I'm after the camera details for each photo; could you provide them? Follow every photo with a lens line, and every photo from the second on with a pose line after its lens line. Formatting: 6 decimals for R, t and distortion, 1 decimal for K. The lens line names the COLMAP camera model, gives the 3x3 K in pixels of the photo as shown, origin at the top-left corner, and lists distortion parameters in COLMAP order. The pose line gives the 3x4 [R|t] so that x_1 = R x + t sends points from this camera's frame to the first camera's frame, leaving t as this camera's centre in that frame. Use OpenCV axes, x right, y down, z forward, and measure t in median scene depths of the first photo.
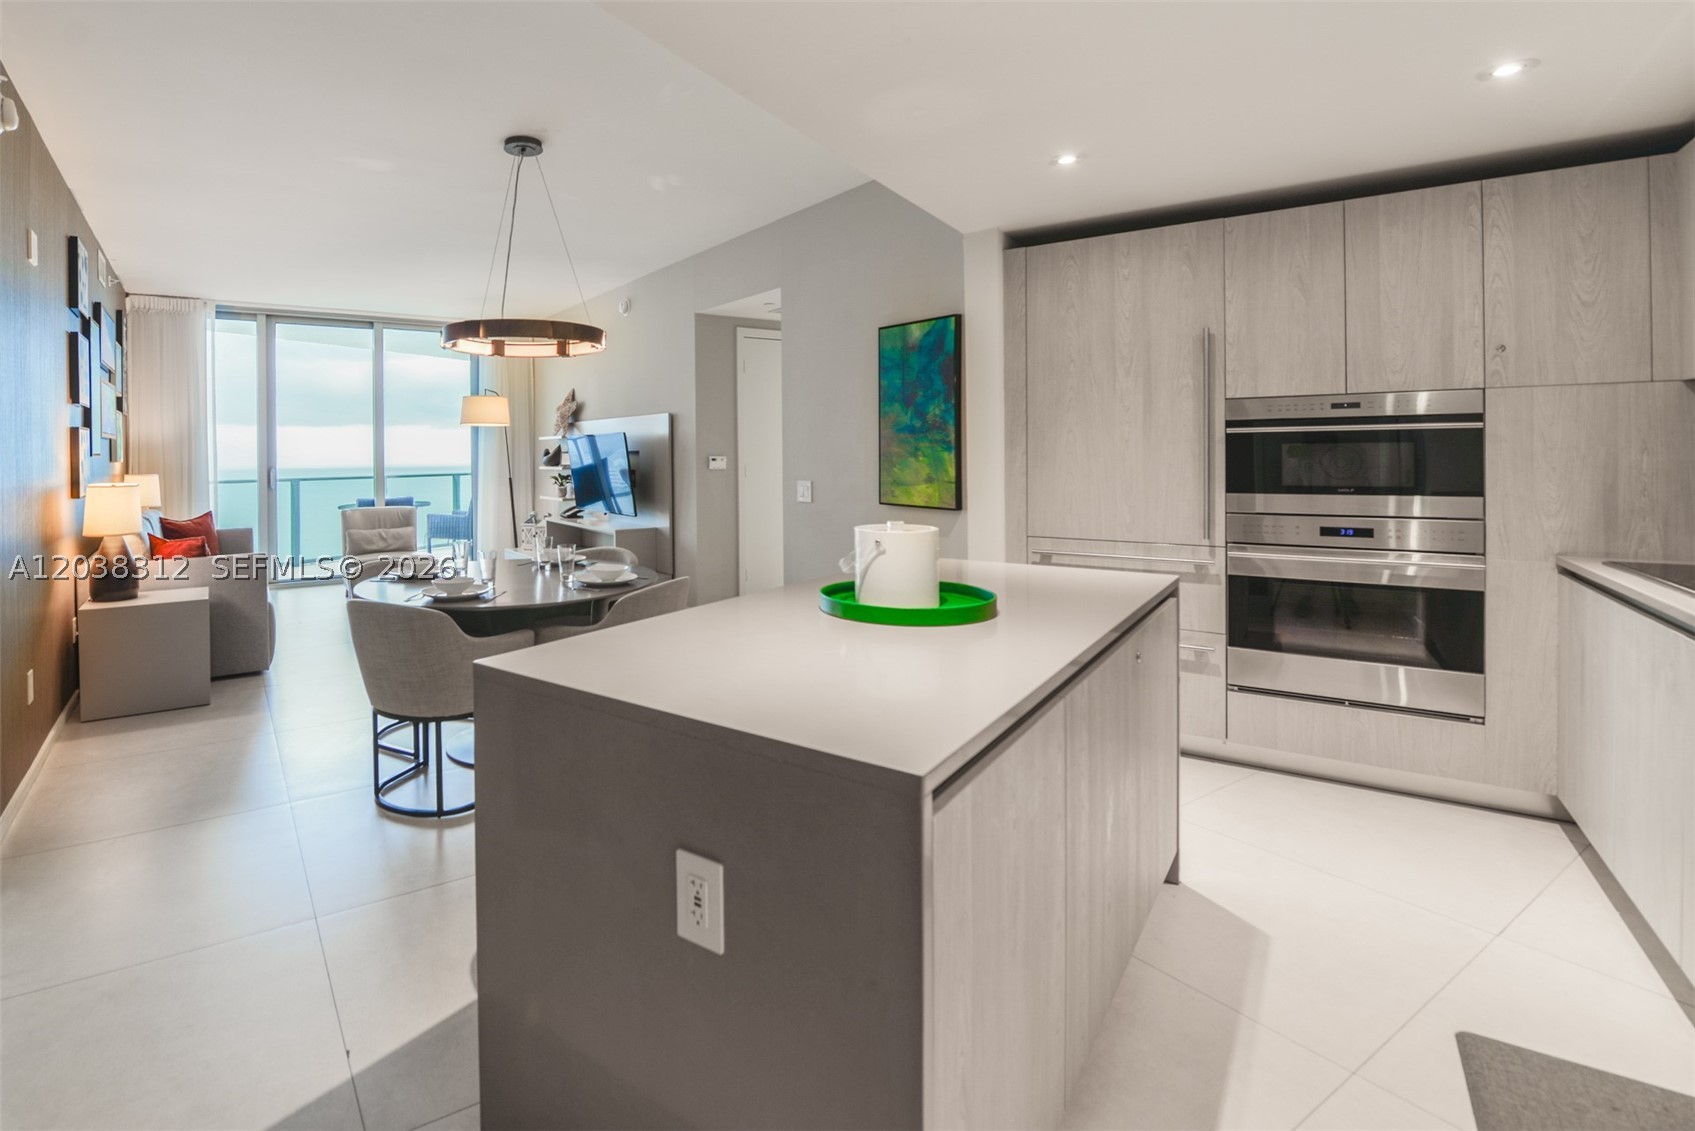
lens RADIAL K [[803.2, 0, 694.6], [0, 803.2, 459.9], [0, 0, 1]] dist [-0.022472, -0.000175]
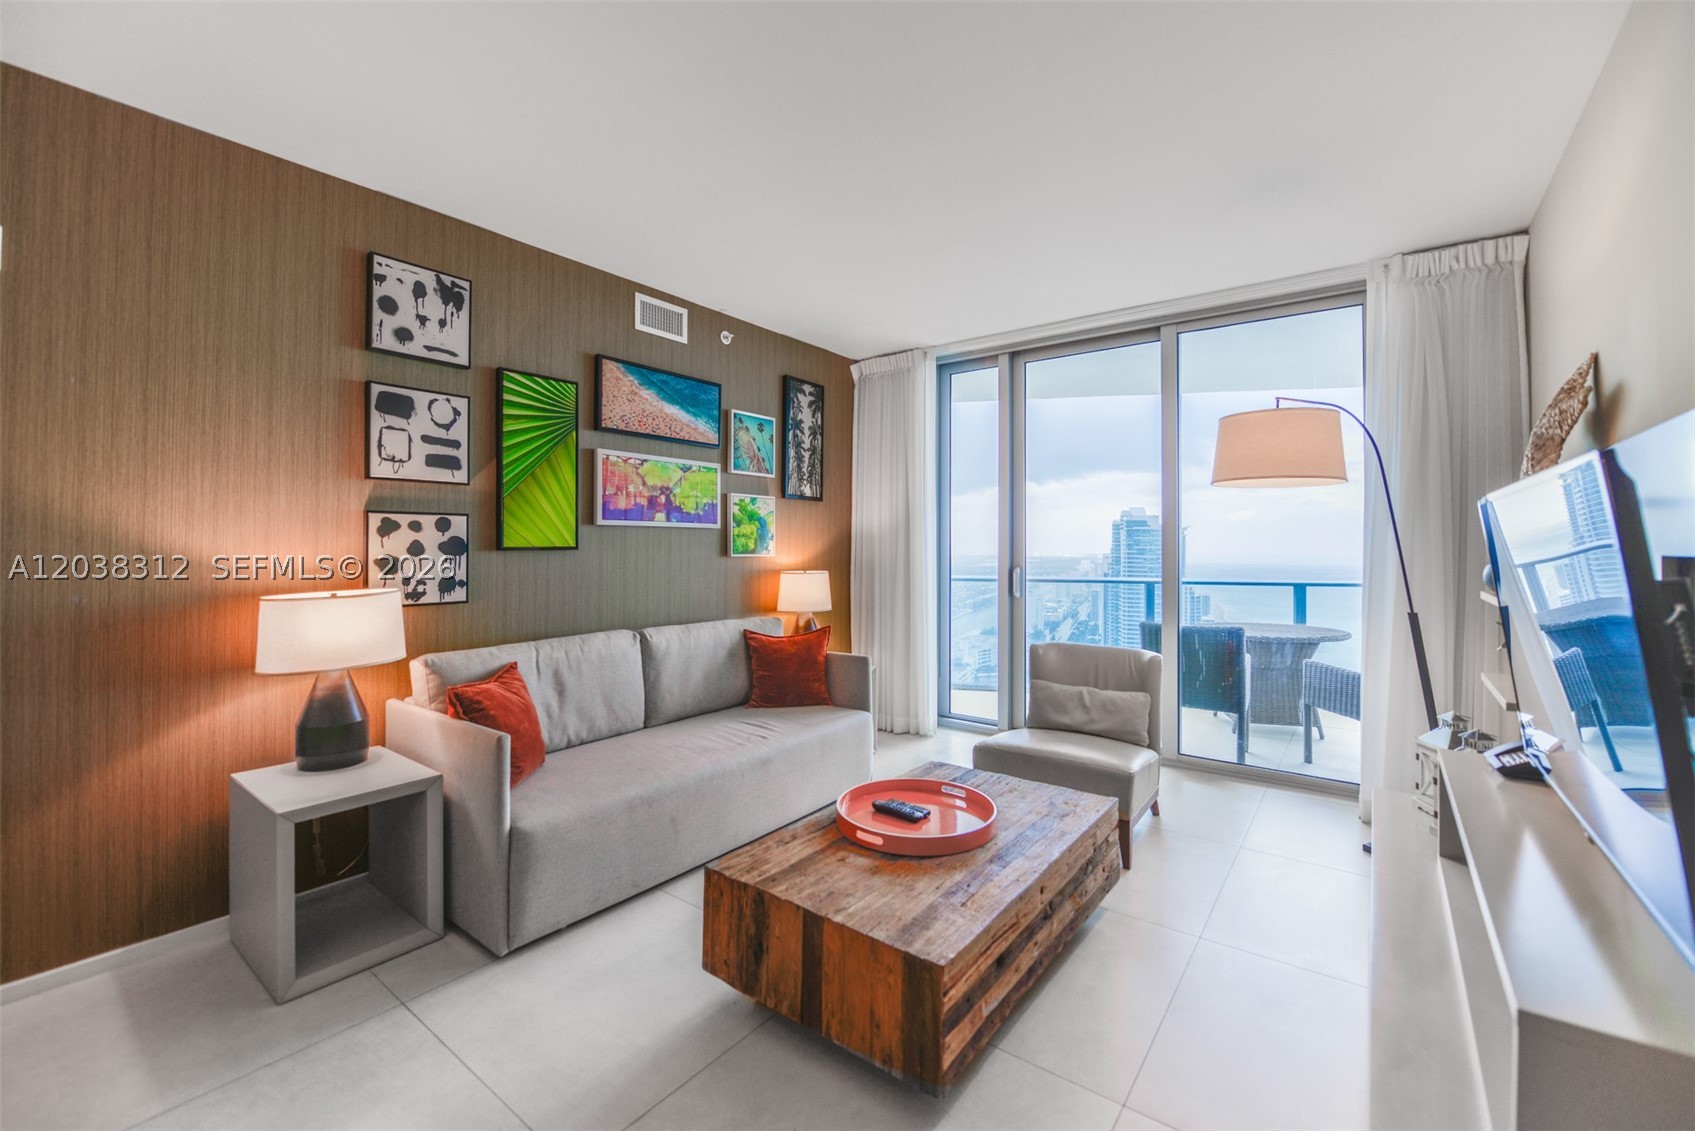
lens RADIAL K [[696.6, 0, 846.5], [0, 696.6, 535.0], [0, 0, 1]] dist [-0.021367, -0.000163]
pose [[0.374293, -0.010415, -0.927252, -0.025865], [-0.012890, 0.999782, -0.016433, -0.011774], [0.927221, 0.018103, 0.374077, 1.137152]]
